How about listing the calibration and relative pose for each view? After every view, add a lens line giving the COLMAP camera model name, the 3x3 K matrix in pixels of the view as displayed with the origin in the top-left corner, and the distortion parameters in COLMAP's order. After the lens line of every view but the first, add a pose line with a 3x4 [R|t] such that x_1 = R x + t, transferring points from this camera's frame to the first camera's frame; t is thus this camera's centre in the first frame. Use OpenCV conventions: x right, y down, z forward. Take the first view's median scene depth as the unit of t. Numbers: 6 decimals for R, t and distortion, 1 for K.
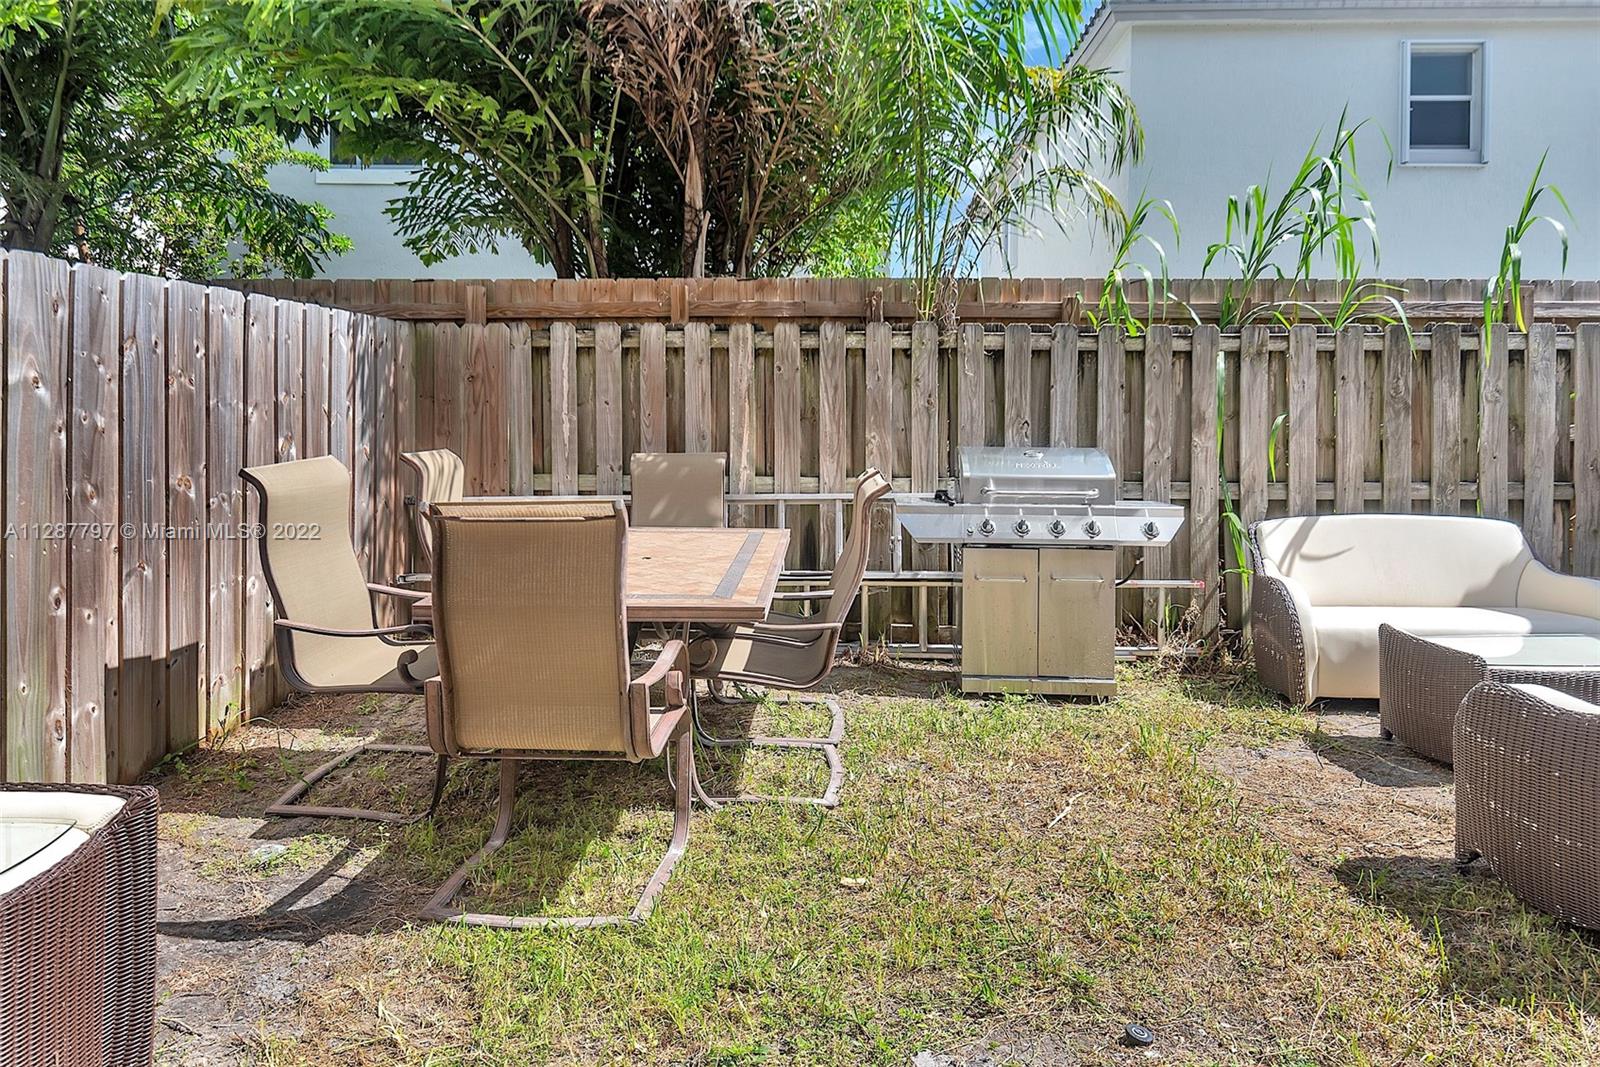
lens RADIAL K [[992.1, 0, 801.1], [0, 992.1, 432.8], [0, 0, 1]] dist [0.043283, -0.038521]
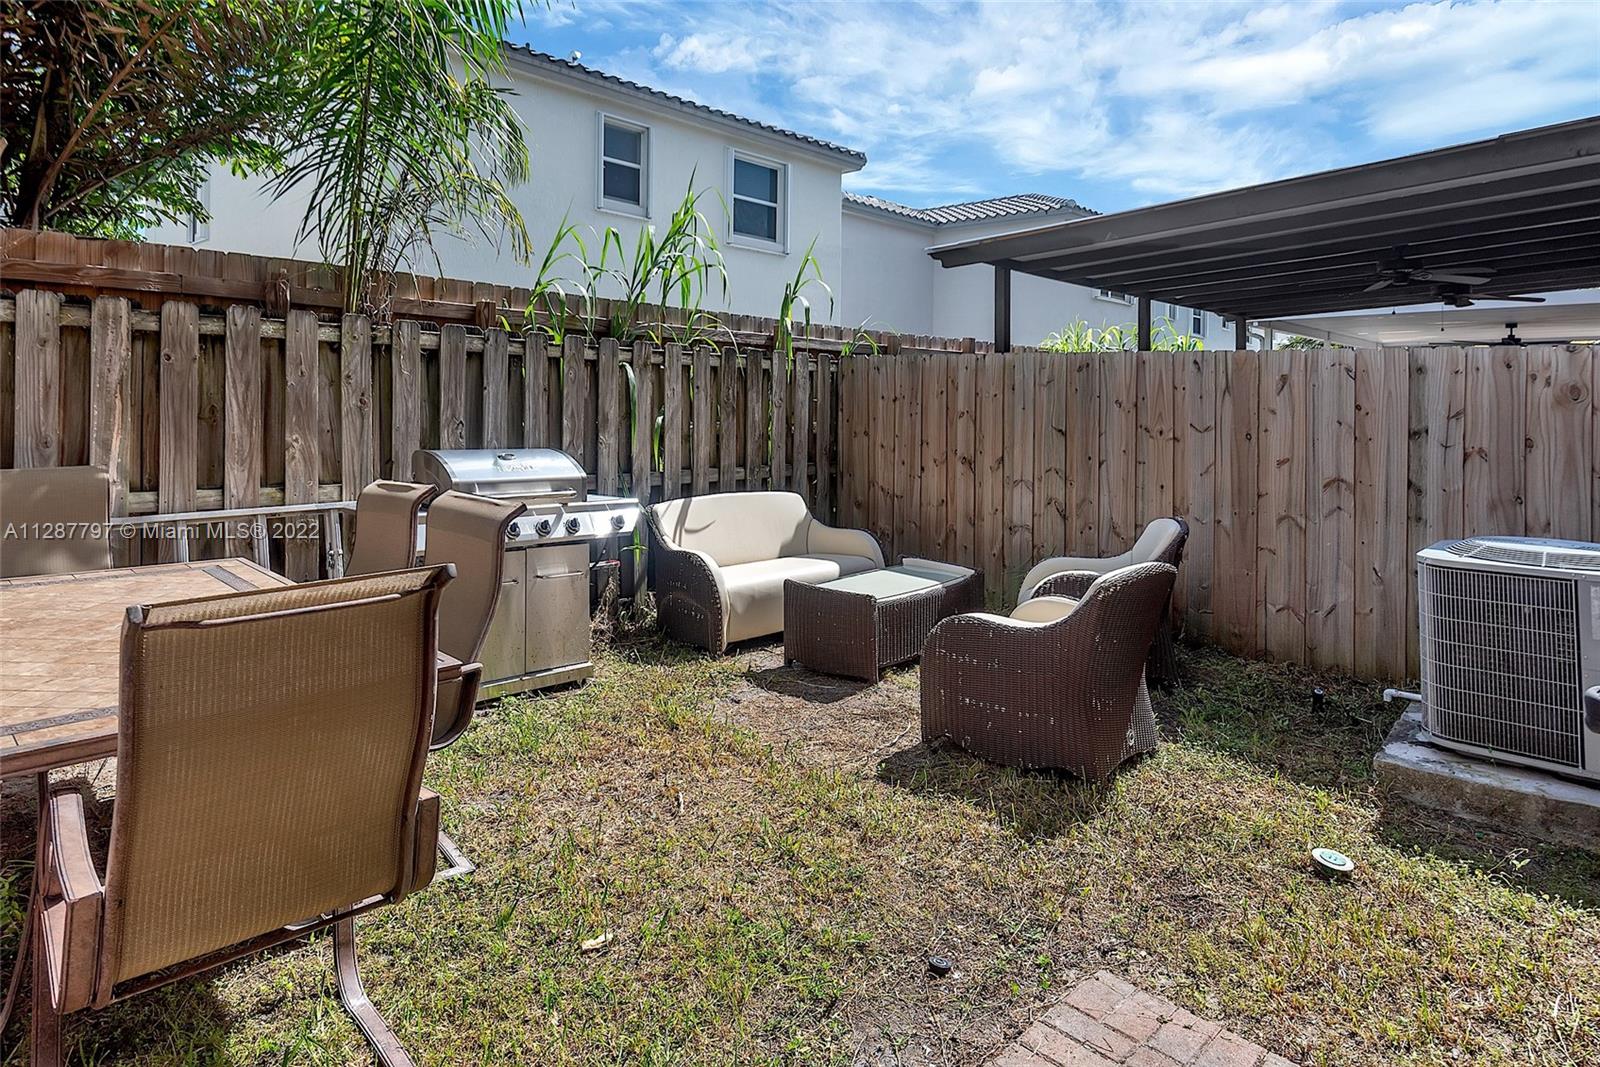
lens RADIAL K [[886.6, 0, 800.6], [0, 886.6, 412.9], [0, 0, 1]] dist [0.002951, 0.000233]
pose [[0.694103, 0.005422, 0.719855, -0.182930], [-0.003819, 0.999985, -0.003851, -0.018484], [-0.719865, -0.000076, 0.694114, 0.126907]]
